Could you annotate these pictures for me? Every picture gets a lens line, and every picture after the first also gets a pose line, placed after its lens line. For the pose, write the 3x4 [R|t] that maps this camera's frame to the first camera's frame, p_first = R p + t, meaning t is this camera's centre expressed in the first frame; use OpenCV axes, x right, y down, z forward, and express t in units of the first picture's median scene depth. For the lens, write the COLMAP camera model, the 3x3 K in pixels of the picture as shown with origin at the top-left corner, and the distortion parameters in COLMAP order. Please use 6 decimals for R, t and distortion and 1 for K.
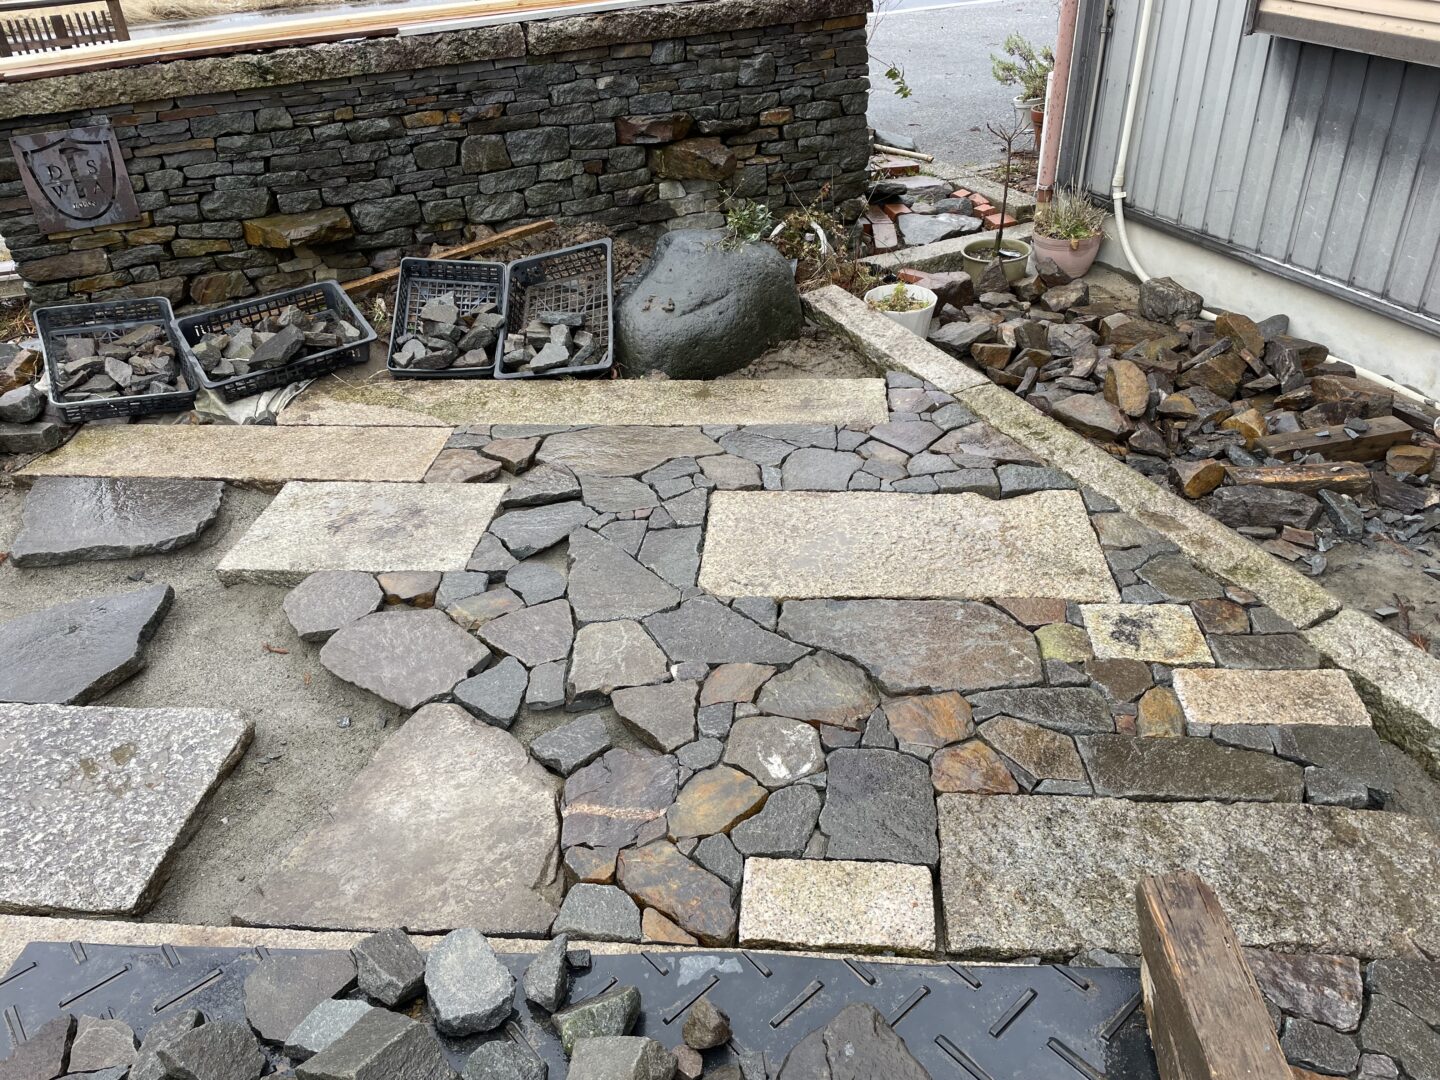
lens RADIAL K [[1079.4, 0, 720.0], [0, 1079.4, 540.0], [0, 0, 1]] dist [0.092125, -0.111785]
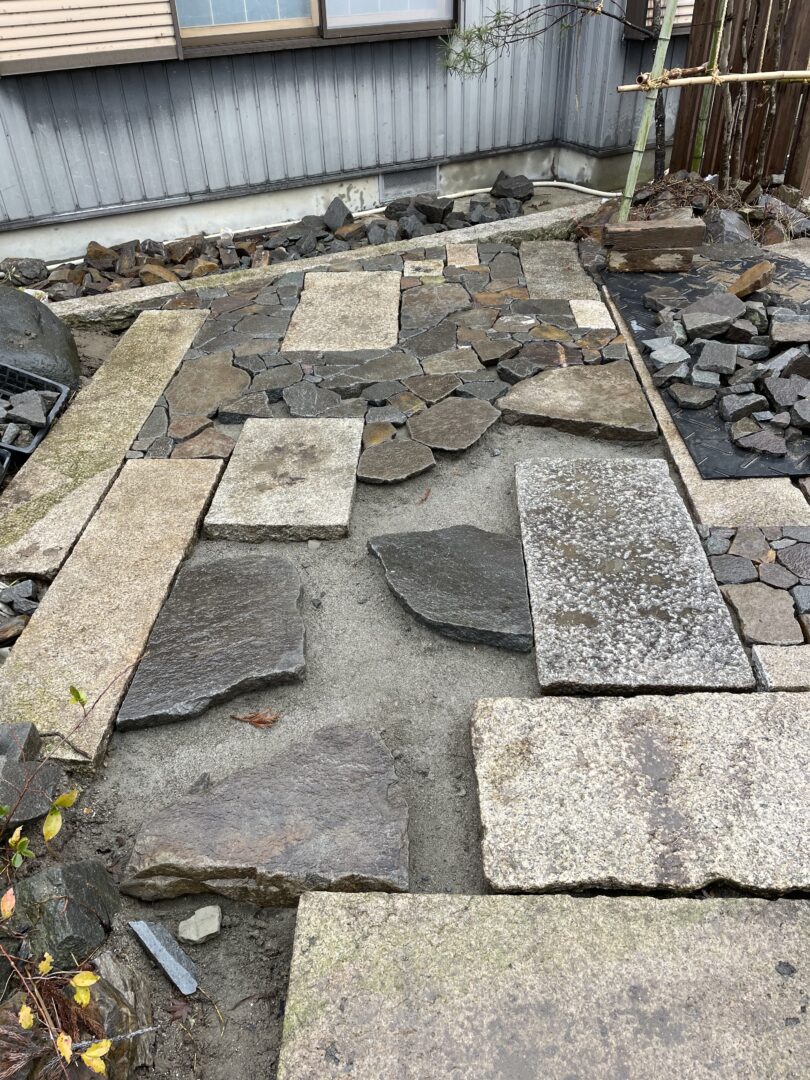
lens RADIAL K [[809.5, 0, 405.0], [0, 809.5, 540.0], [0, 0, 1]] dist [0.092125, -0.111785]
pose [[-0.060085, -0.556849, 0.828438, -1.243412], [0.579834, 0.656088, 0.483055, -0.361540], [-0.812516, 0.509380, 0.283459, 0.746436]]
